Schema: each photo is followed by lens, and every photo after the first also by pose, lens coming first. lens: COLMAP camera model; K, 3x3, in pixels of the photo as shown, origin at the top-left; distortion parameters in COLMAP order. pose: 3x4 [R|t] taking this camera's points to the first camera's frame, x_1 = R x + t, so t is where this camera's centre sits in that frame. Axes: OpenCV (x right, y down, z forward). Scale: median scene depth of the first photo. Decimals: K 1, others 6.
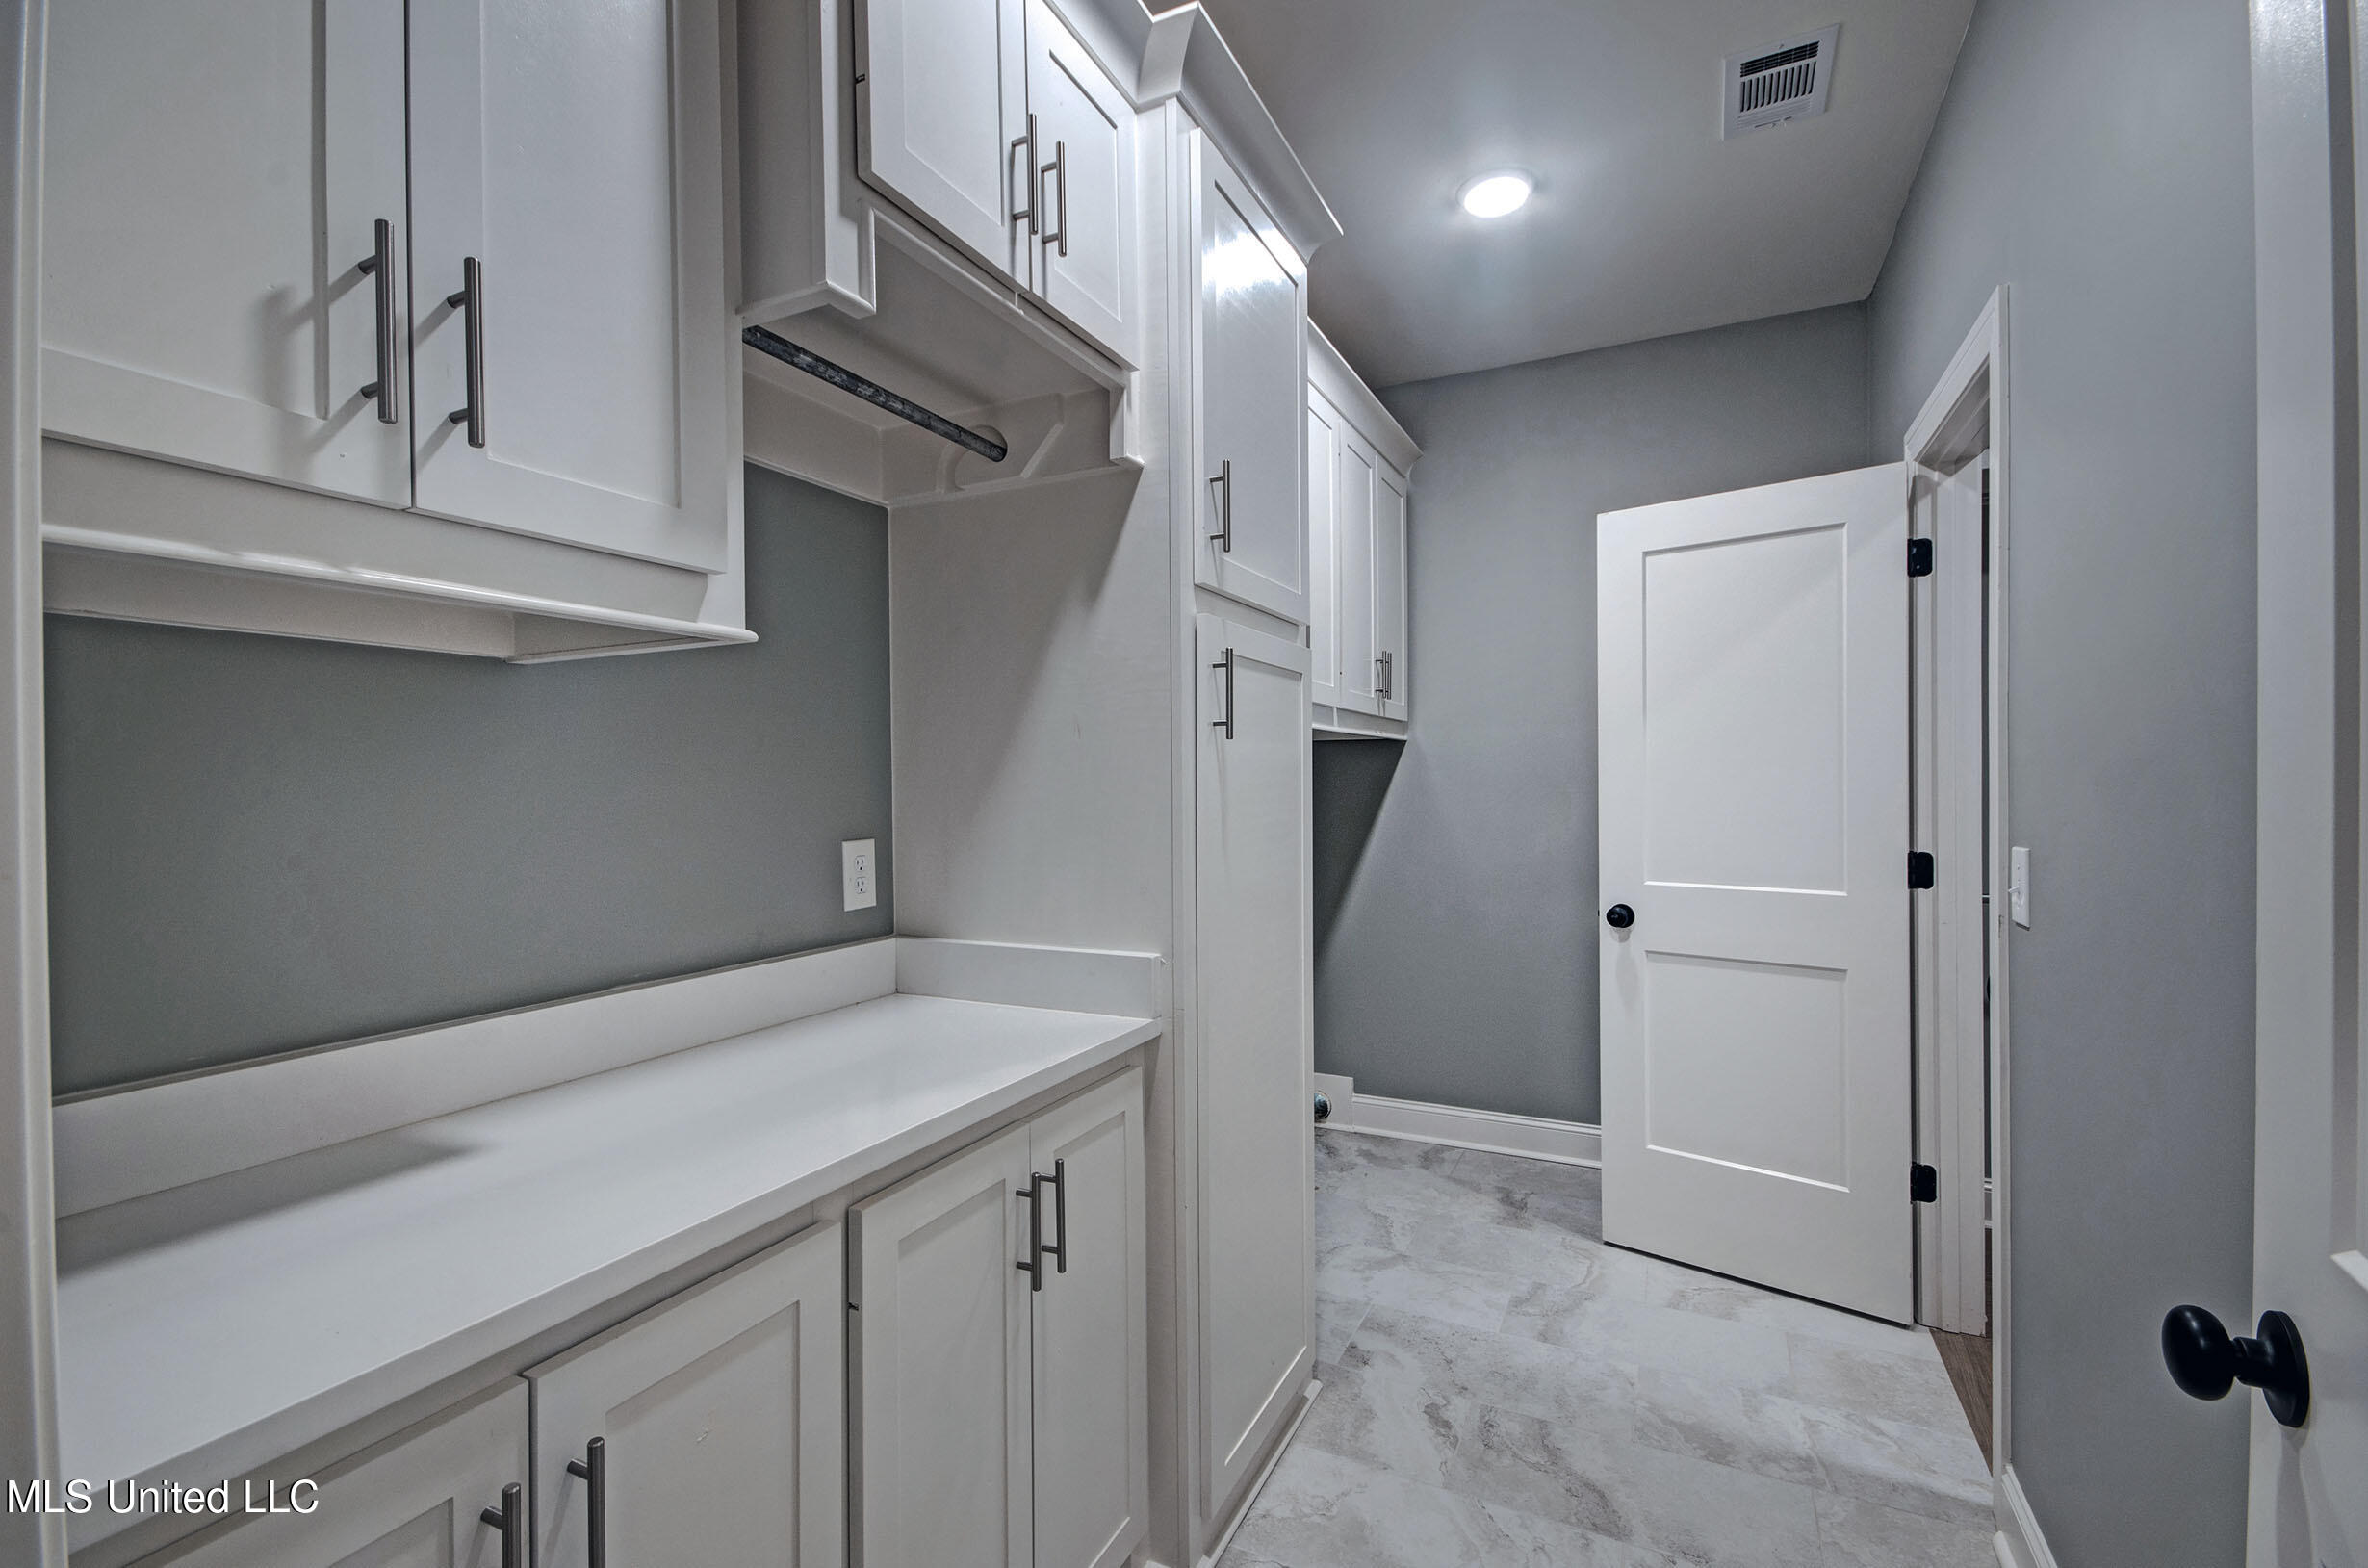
lens RADIAL K [[1048.2, 0, 1150.9], [0, 1048.2, 780.3], [0, 0, 1]] dist [0.019670, -0.015439]
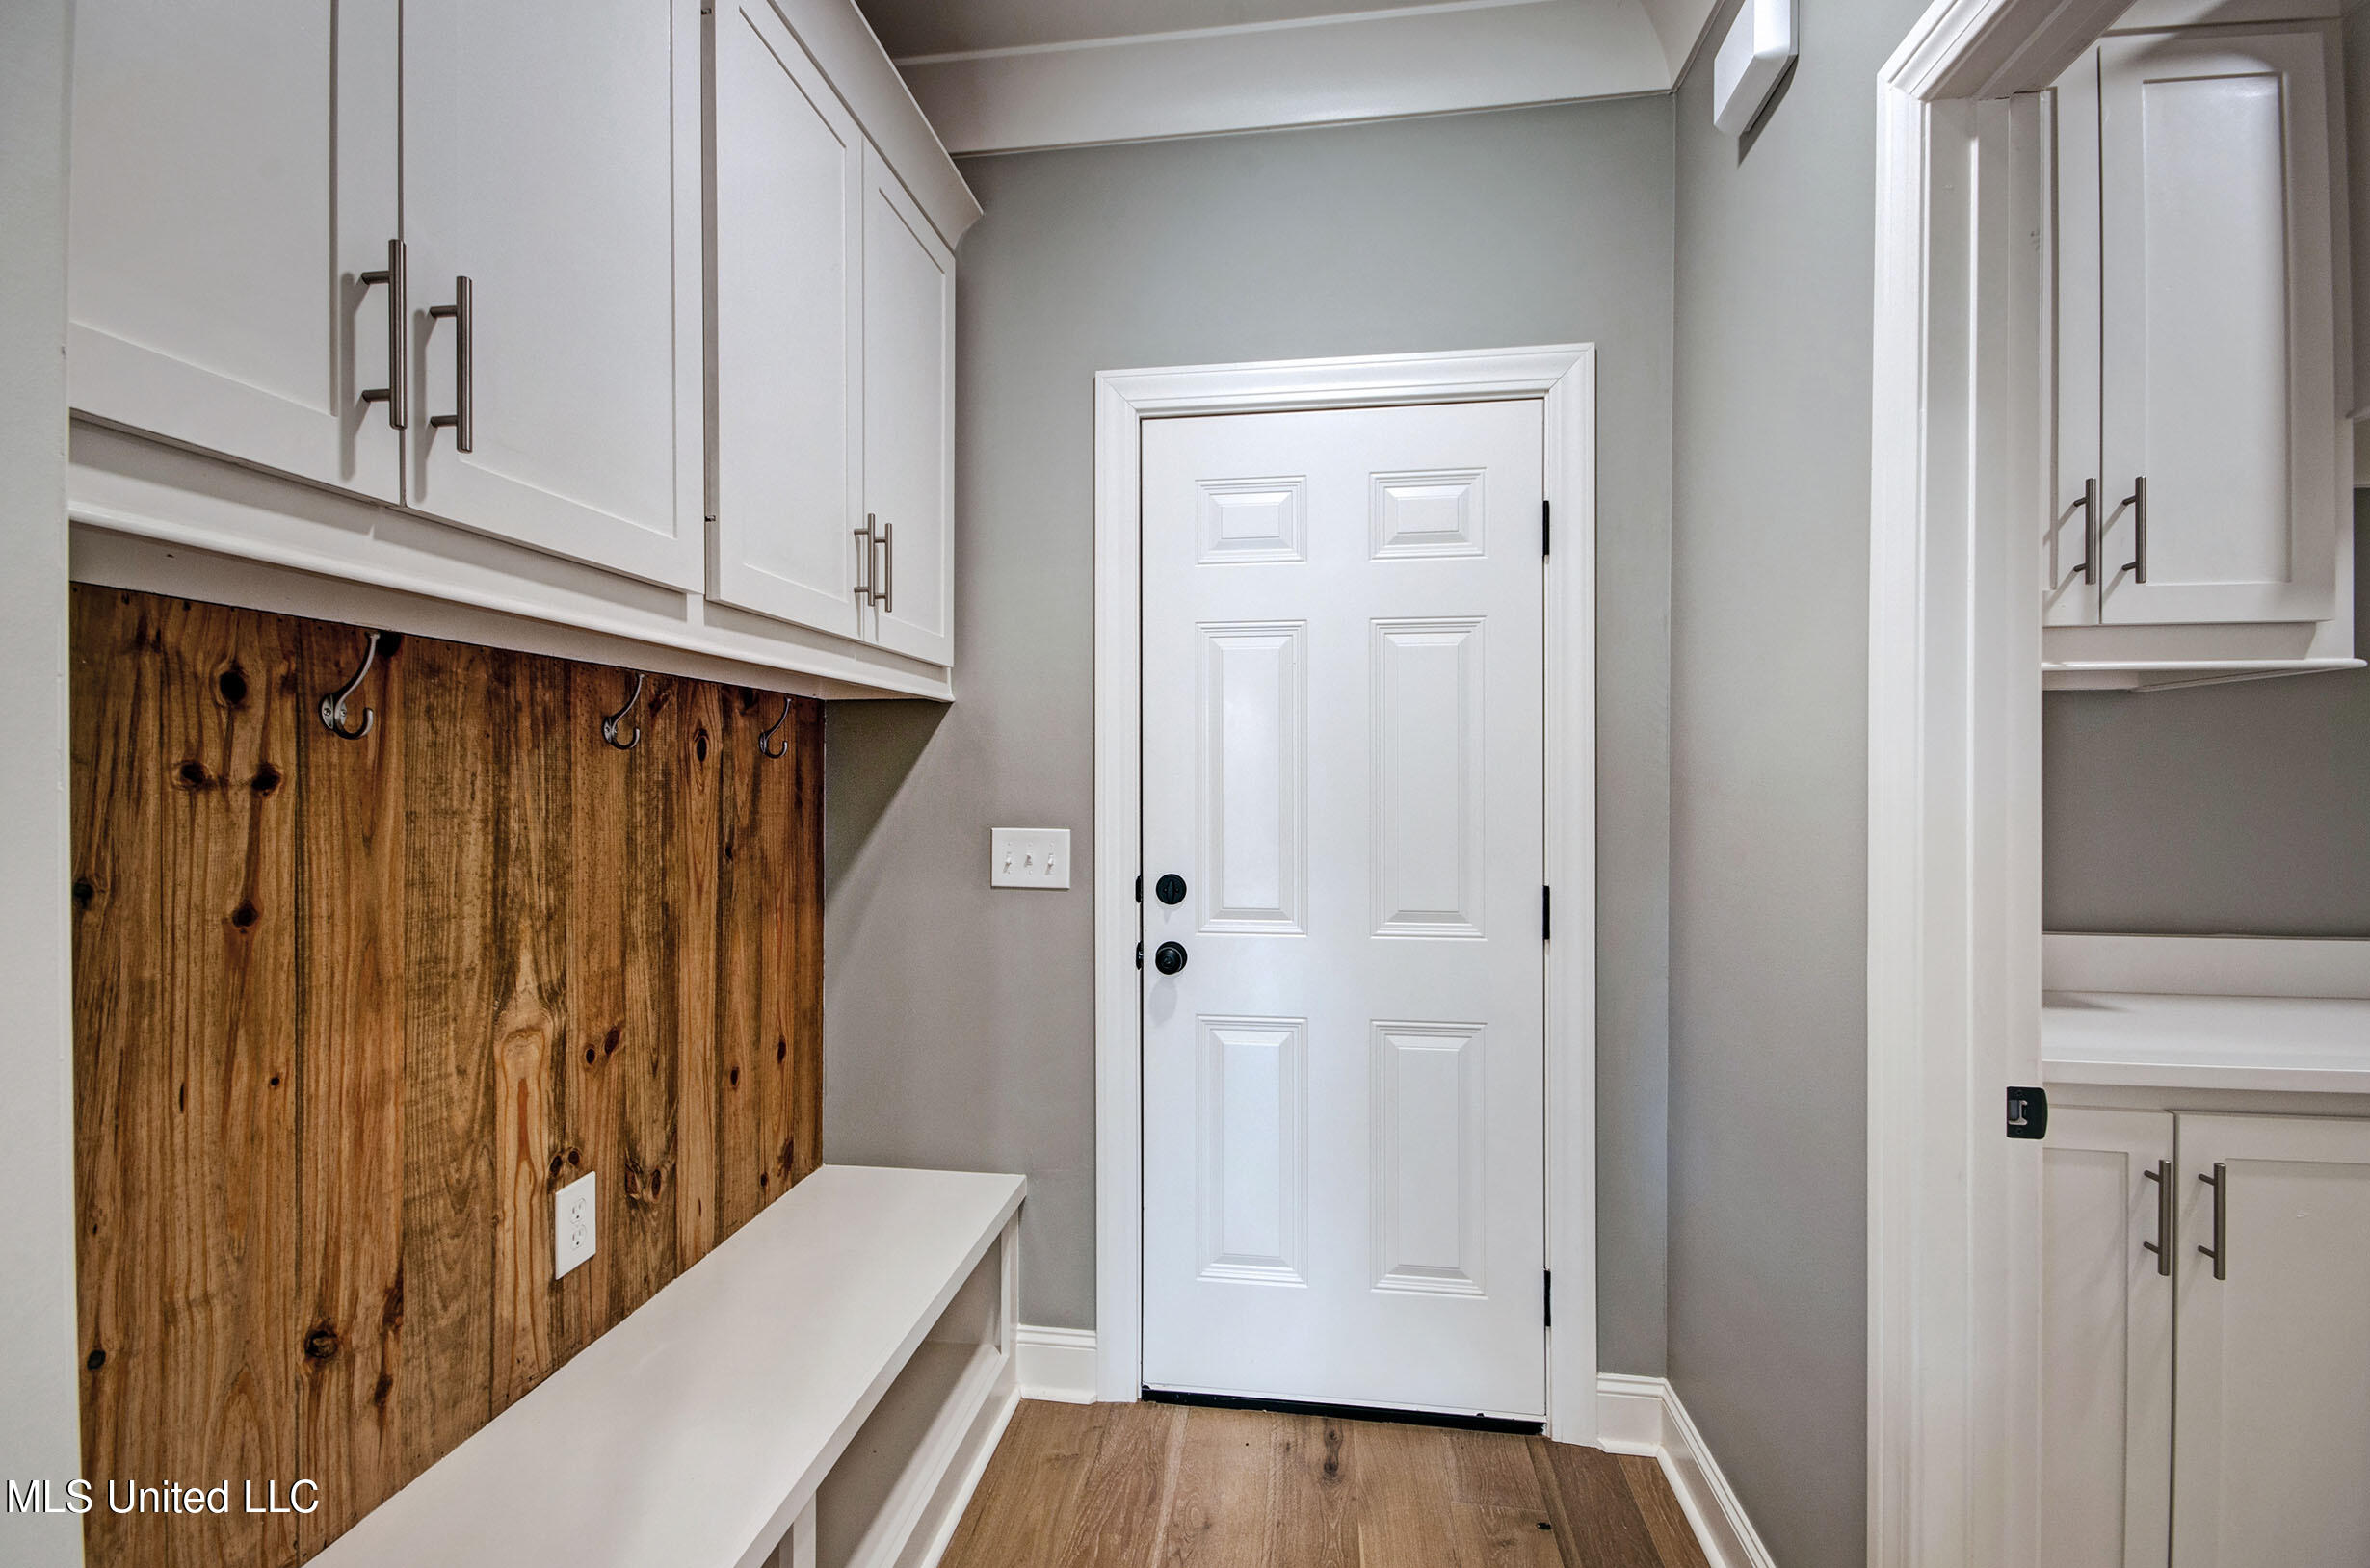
lens RADIAL K [[1048.9, 0, 1151.9], [0, 1048.9, 780.3], [0, 0, 1]] dist [0.019670, -0.015439]
pose [[0.334650, 0.012762, -0.942256, 0.467779], [-0.005735, 0.999917, 0.011506, -0.001863], [0.942325, 0.001554, 0.334696, -1.147232]]
